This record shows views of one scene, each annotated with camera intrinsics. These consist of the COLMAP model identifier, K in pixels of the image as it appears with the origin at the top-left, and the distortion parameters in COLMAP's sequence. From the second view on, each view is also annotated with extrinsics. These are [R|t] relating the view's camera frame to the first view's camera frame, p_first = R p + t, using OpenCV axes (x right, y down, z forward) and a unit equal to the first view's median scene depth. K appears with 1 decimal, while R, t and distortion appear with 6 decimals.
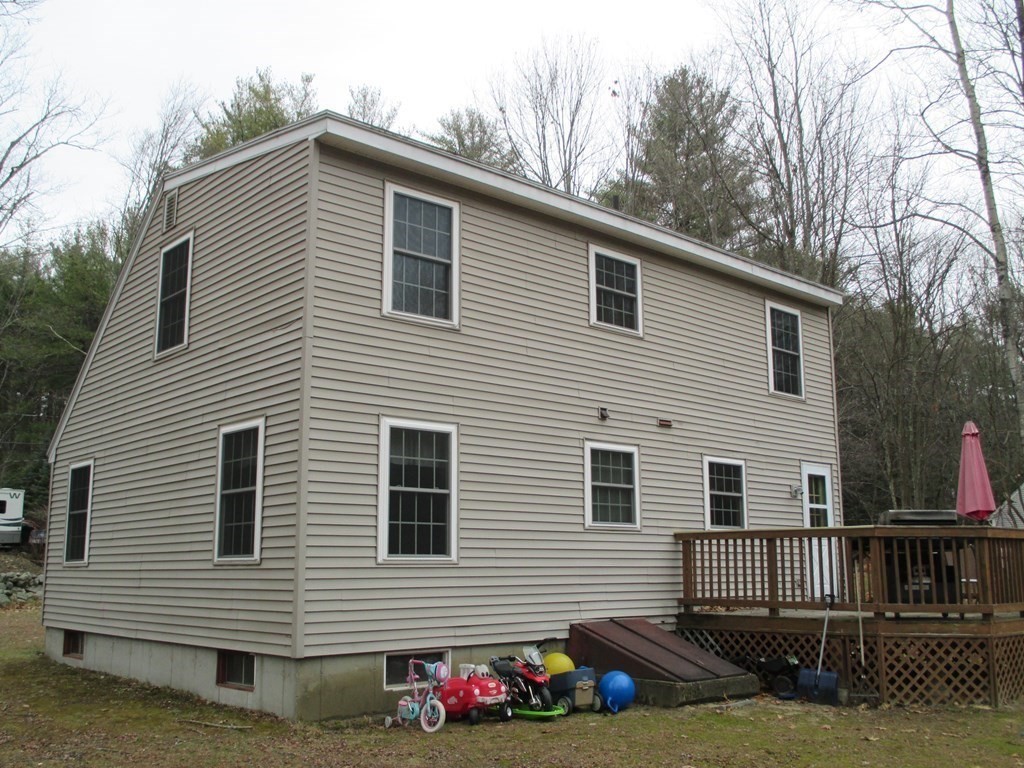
lens RADIAL K [[993.0, 0, 512.4], [0, 993.0, 384.0], [0, 0, 1]] dist [0.007588, 0.000000]
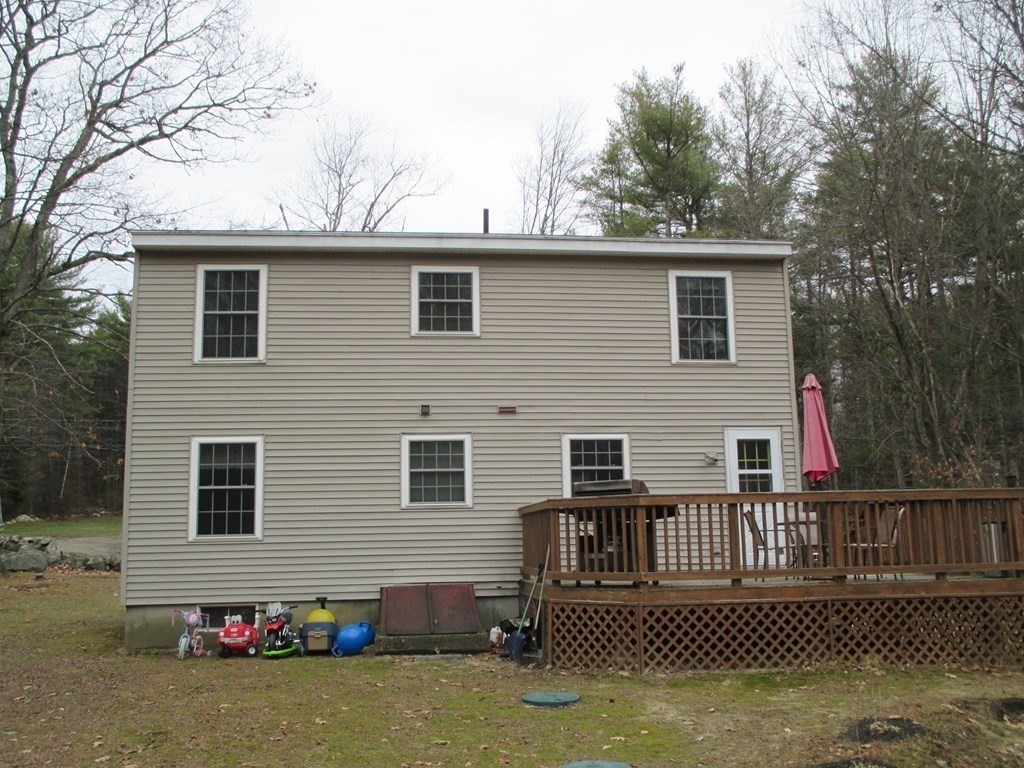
lens RADIAL K [[993.0, 0, 511.7], [0, 993.0, 386.4], [0, 0, 1]] dist [0.007588, 0.000000]
pose [[0.801489, -0.105197, -0.588684, 0.894547], [0.125219, 0.992106, -0.006804, 0.023761], [0.584752, -0.068261, 0.808335, 0.117104]]
